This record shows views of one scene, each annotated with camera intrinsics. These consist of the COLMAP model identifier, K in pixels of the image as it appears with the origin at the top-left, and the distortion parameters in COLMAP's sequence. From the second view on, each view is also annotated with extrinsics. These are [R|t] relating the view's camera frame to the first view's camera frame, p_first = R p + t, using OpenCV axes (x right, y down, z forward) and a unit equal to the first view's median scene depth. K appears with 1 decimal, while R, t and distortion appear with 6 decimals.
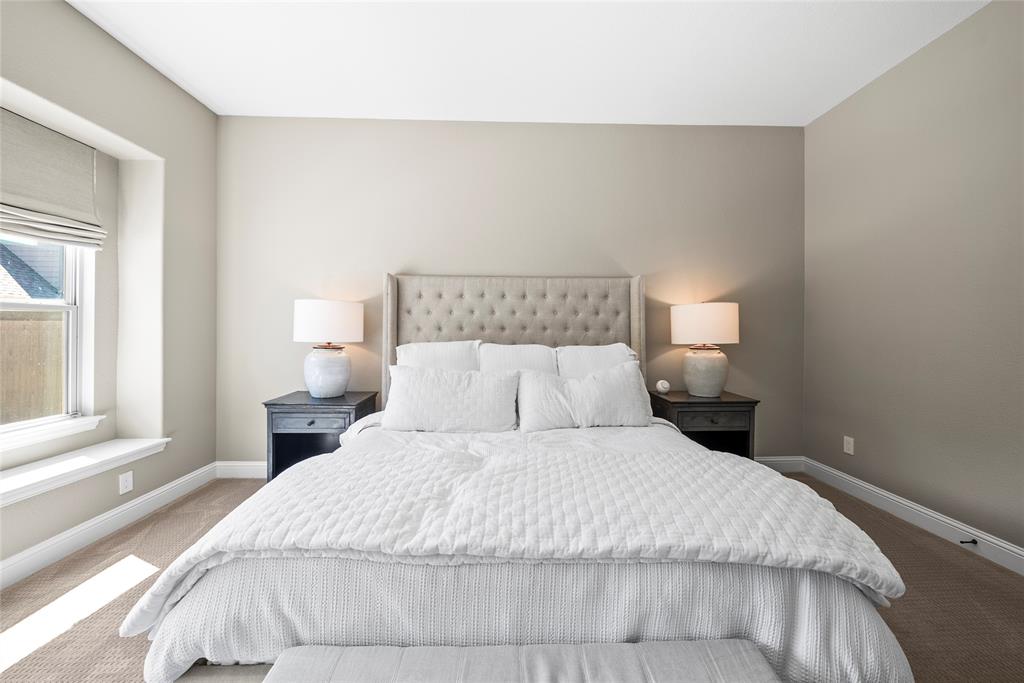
lens RADIAL K [[389.3, 0, 513.9], [0, 389.3, 327.7], [0, 0, 1]] dist [-0.000712, 0.000093]
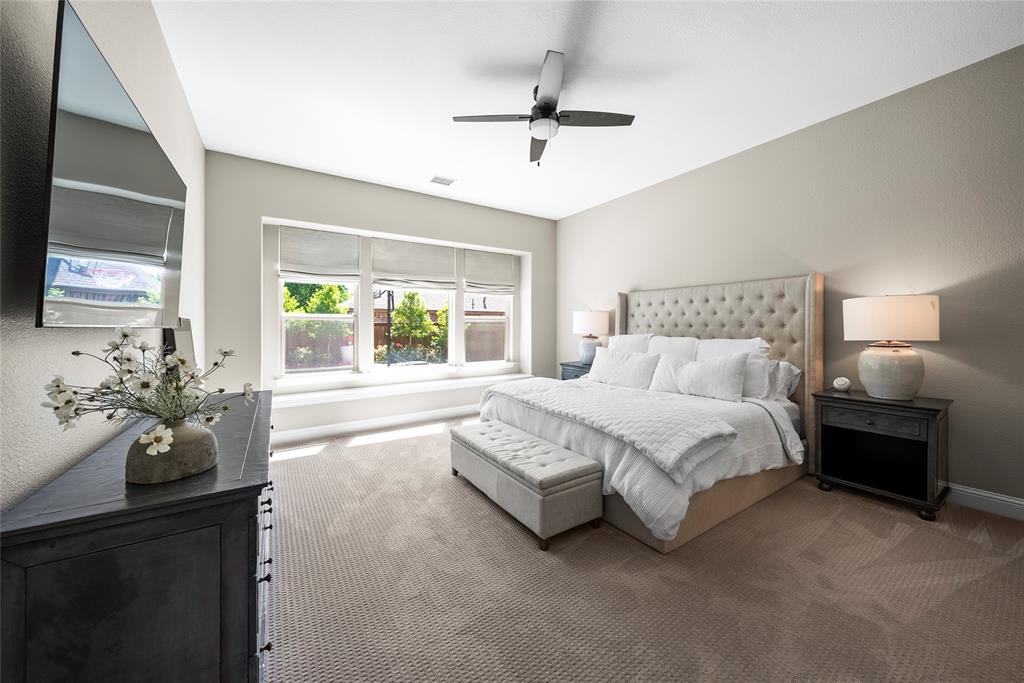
lens RADIAL K [[365.9, 0, 514.1], [0, 365.9, 331.3], [0, 0, 1]] dist [-0.006119, -0.000135]
pose [[0.529059, 0.004742, -0.848572, 0.726844], [0.007704, 0.999916, 0.010391, 0.003167], [0.848550, -0.012035, 0.528978, -0.183398]]
